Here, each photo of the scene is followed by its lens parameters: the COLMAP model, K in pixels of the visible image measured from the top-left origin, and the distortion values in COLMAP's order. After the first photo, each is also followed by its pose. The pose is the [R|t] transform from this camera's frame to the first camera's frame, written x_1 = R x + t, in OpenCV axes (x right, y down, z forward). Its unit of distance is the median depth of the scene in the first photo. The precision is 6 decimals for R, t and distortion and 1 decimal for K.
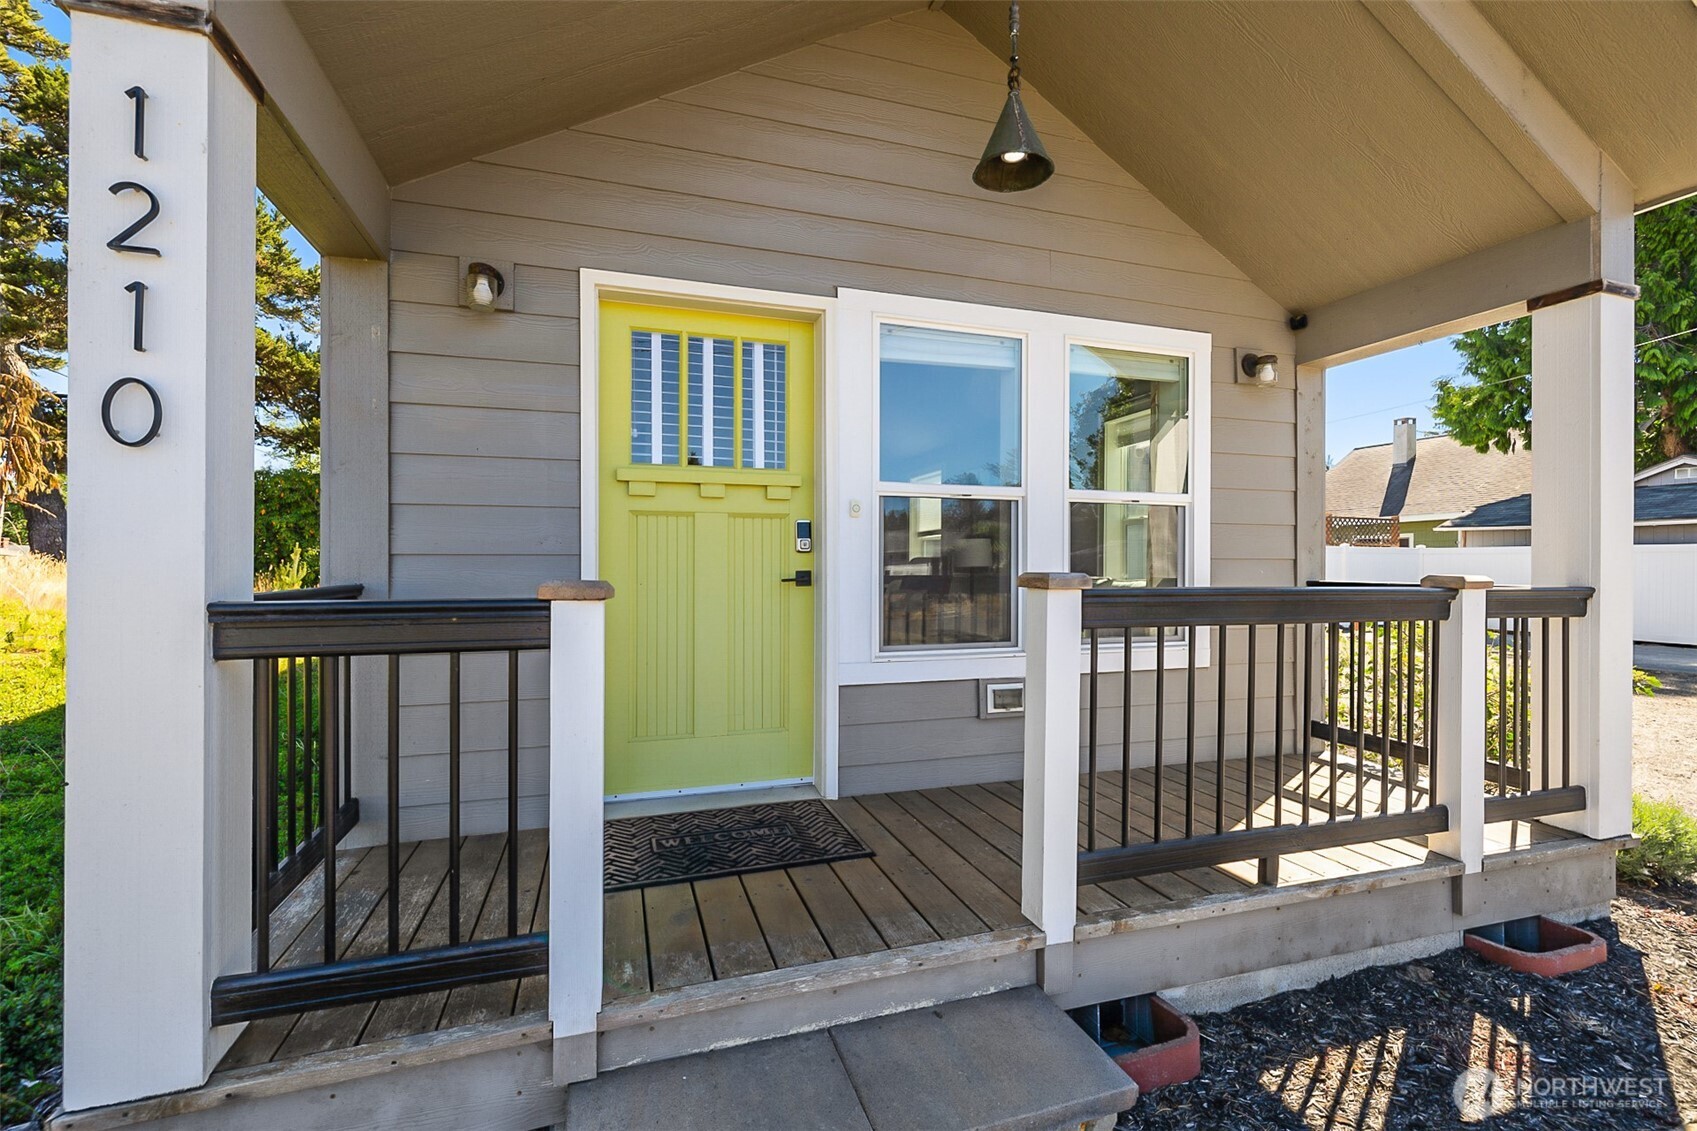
lens RADIAL K [[730.2, 0, 846.9], [0, 730.2, 561.2], [0, 0, 1]] dist [0.001988, 0.000133]
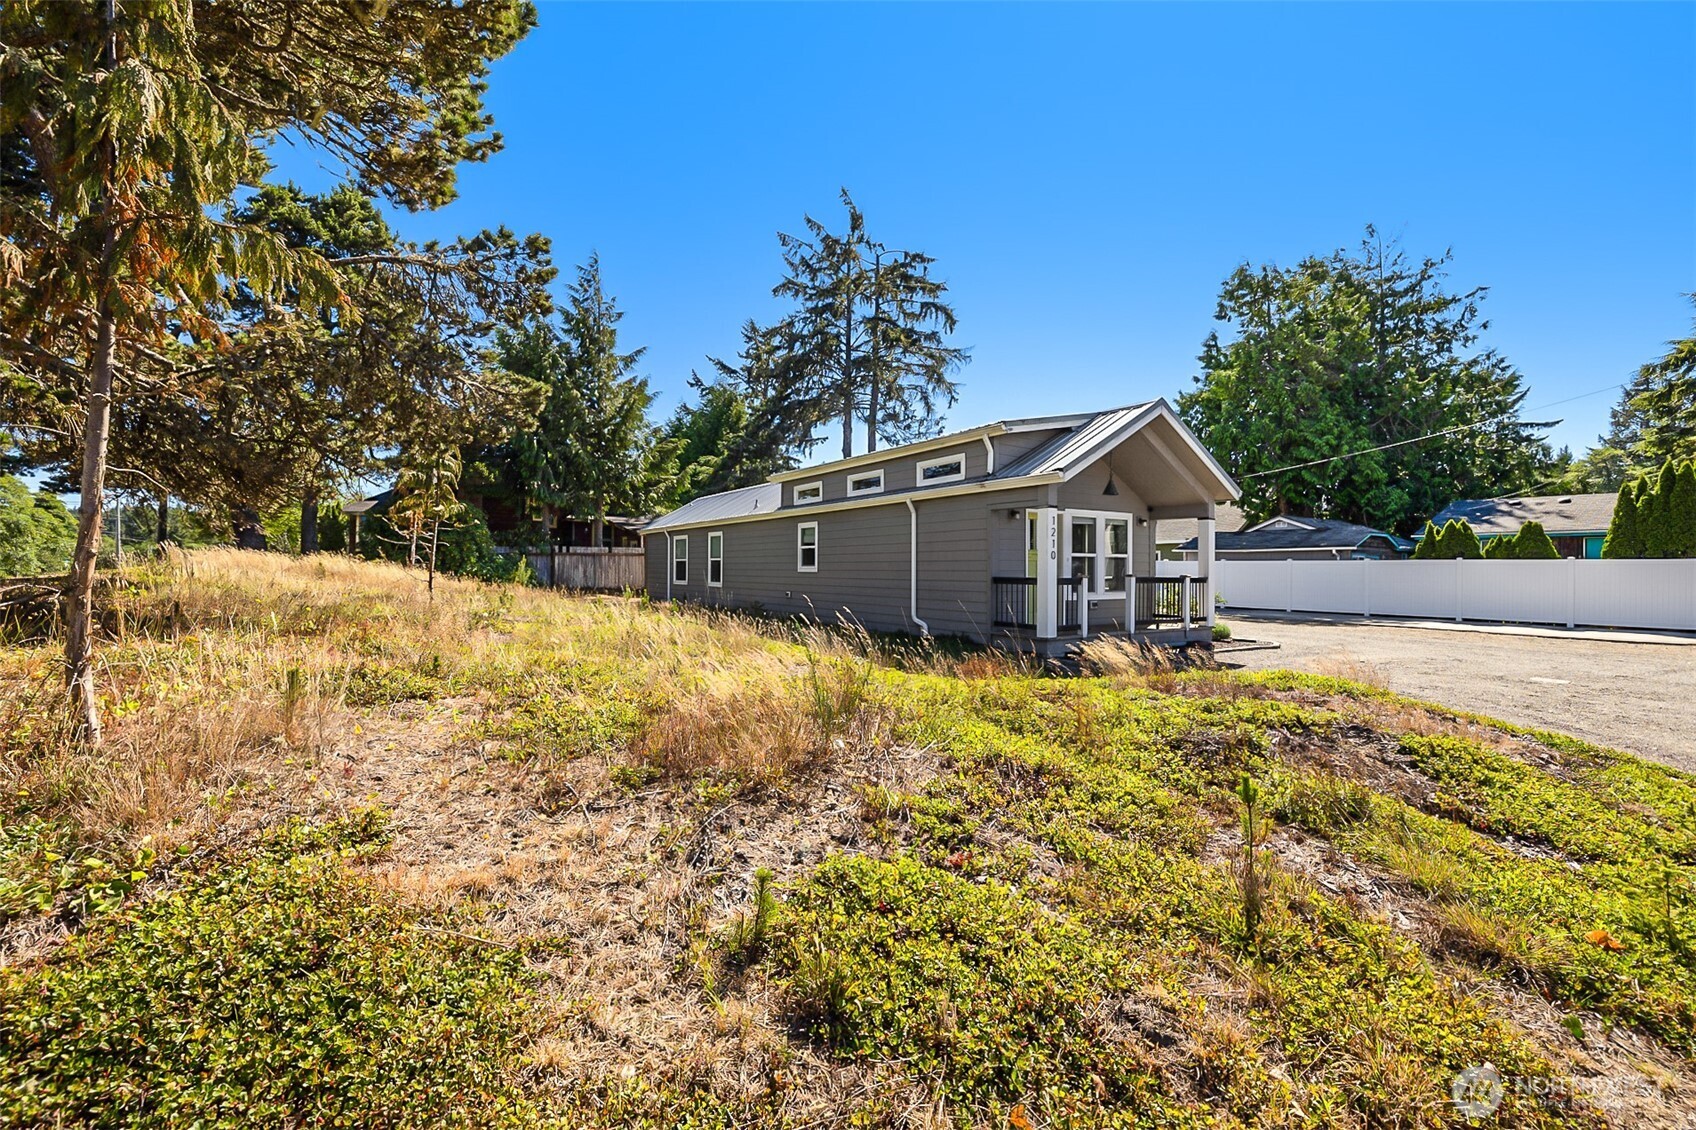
lens RADIAL K [[714.1, 0, 849.8], [0, 714.1, 554.9], [0, 0, 1]] dist [0.000667, 0.000206]
pose [[0.966101, 0.006015, 0.258096, -2.588821], [-0.002621, 0.999906, -0.013492, -0.045507], [-0.258153, 0.012358, 0.966025, -3.062050]]
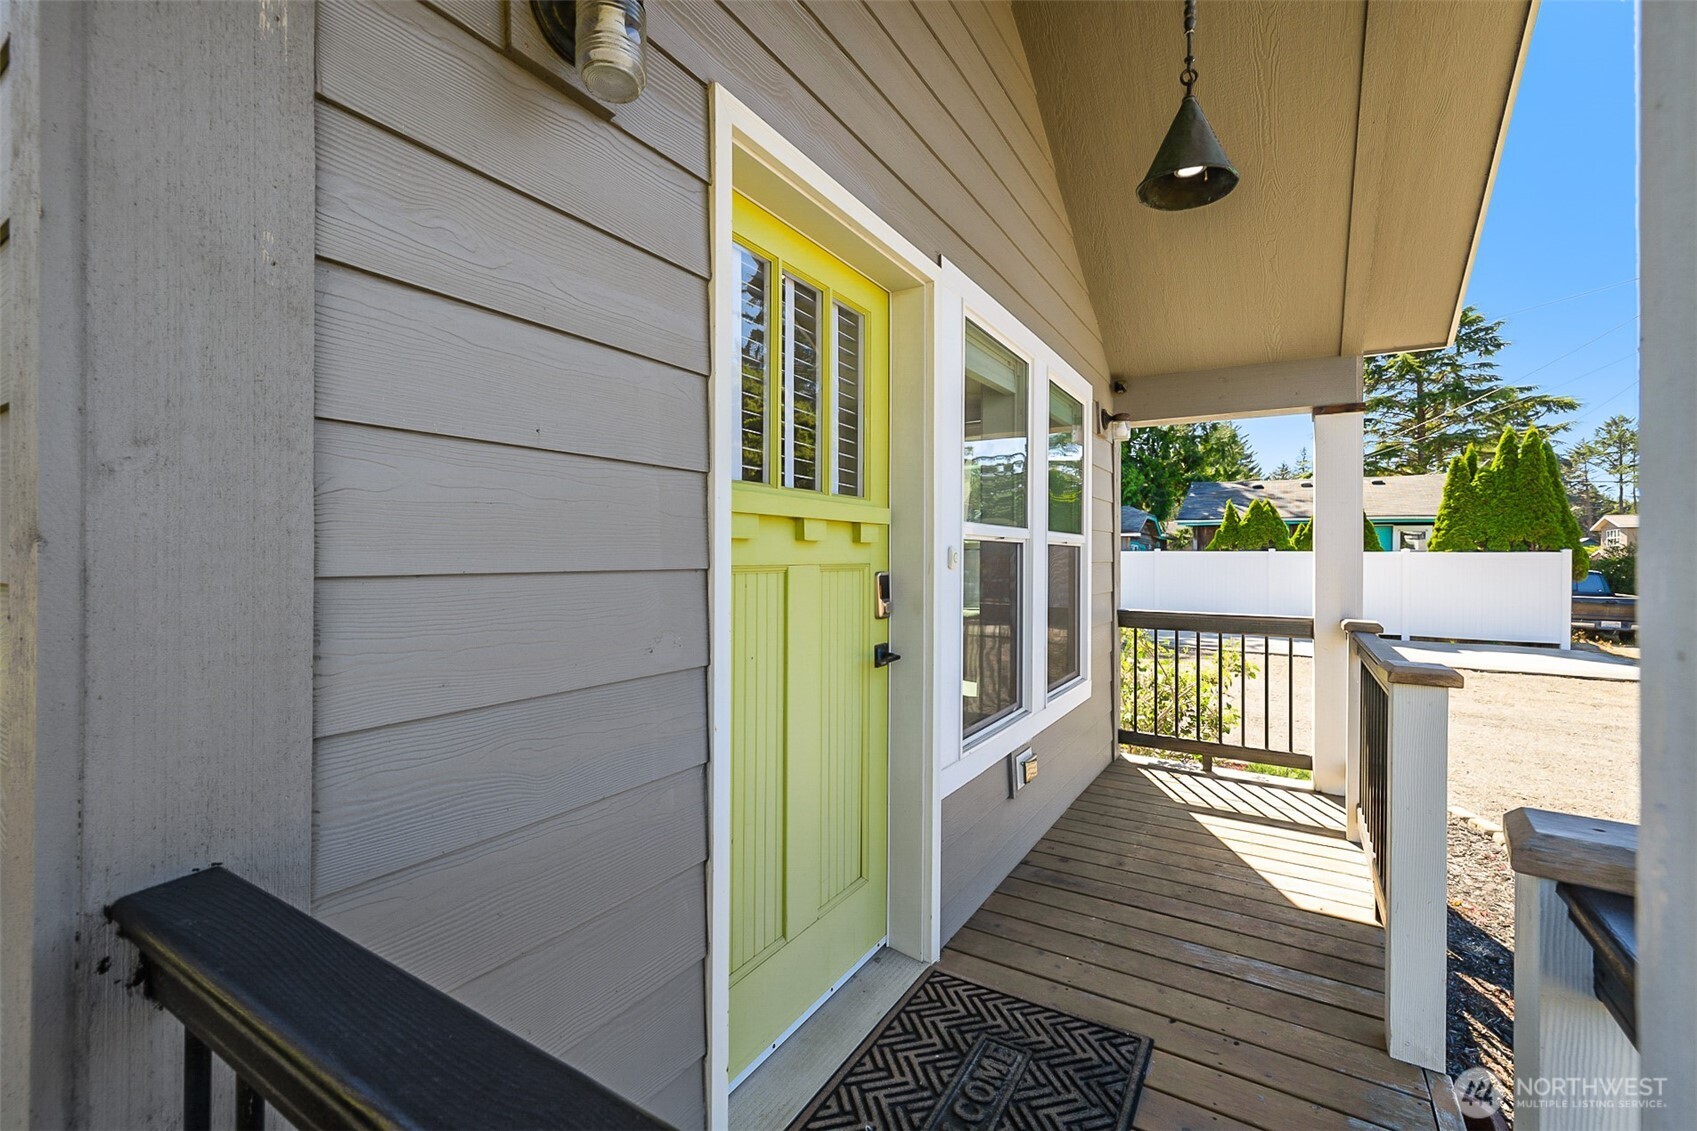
lens RADIAL K [[715.0, 0, 846.8], [0, 715.0, 548.4], [0, 0, 1]] dist [0.001851, 0.000089]
pose [[0.762572, 0.009070, 0.646840, -0.598112], [-0.007797, 0.999958, -0.004828, -0.084914], [-0.646856, -0.001362, 0.762611, 0.564589]]
